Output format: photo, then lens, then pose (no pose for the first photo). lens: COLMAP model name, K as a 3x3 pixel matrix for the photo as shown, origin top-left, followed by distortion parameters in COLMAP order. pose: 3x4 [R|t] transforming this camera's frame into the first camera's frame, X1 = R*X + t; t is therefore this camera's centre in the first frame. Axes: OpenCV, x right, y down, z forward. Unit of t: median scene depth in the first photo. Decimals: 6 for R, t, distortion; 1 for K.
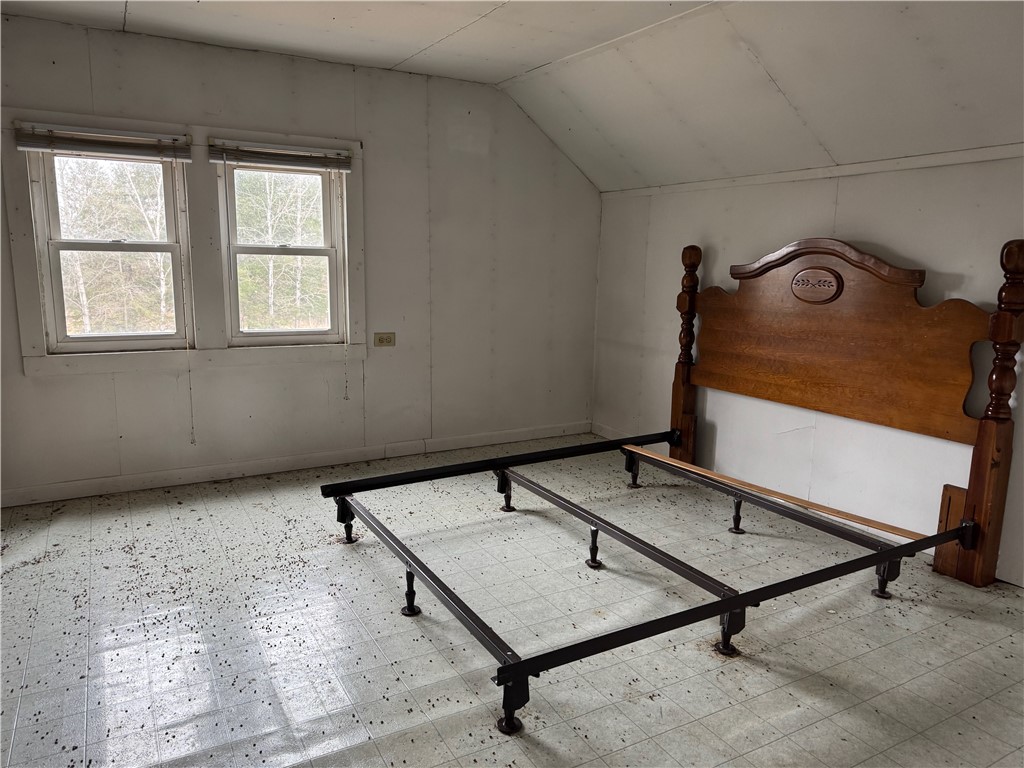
lens RADIAL K [[713.8, 0, 509.9], [0, 713.8, 388.1], [0, 0, 1]] dist [0.031494, -0.040121]
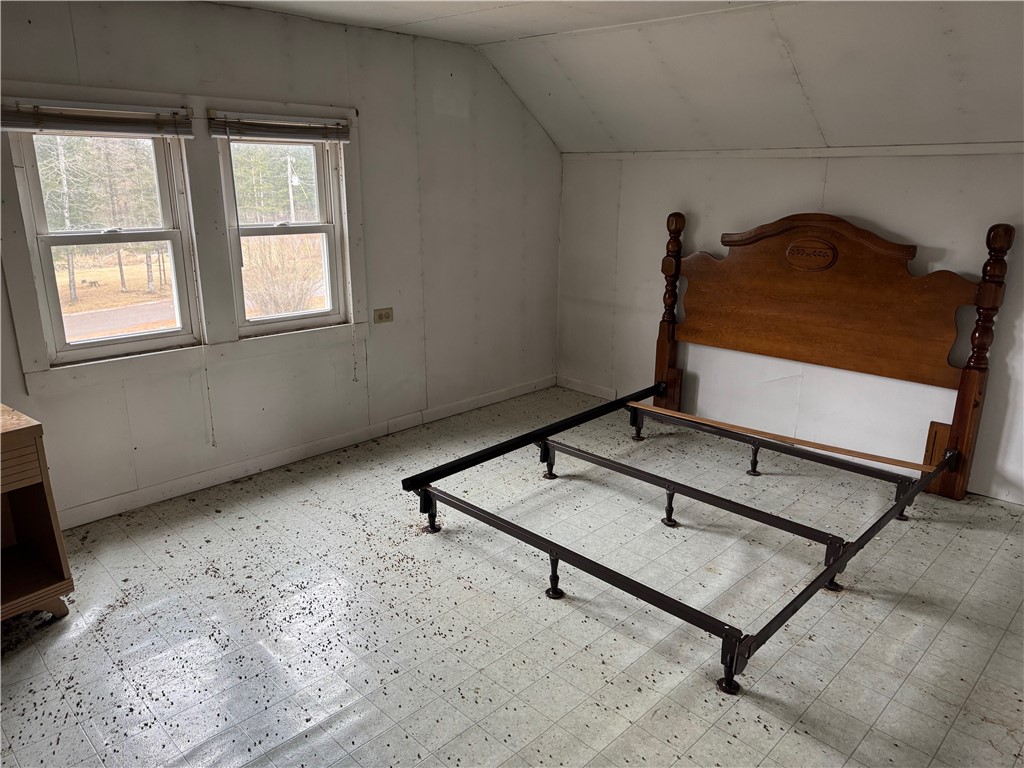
lens RADIAL K [[710.1, 0, 512.0], [0, 710.1, 384.0], [0, 0, 1]] dist [0.032299, -0.042015]
pose [[0.962645, -0.086455, 0.256595, -0.320120], [0.059269, 0.991954, 0.111867, -0.088849], [-0.264202, -0.092480, 0.960023, 0.015546]]
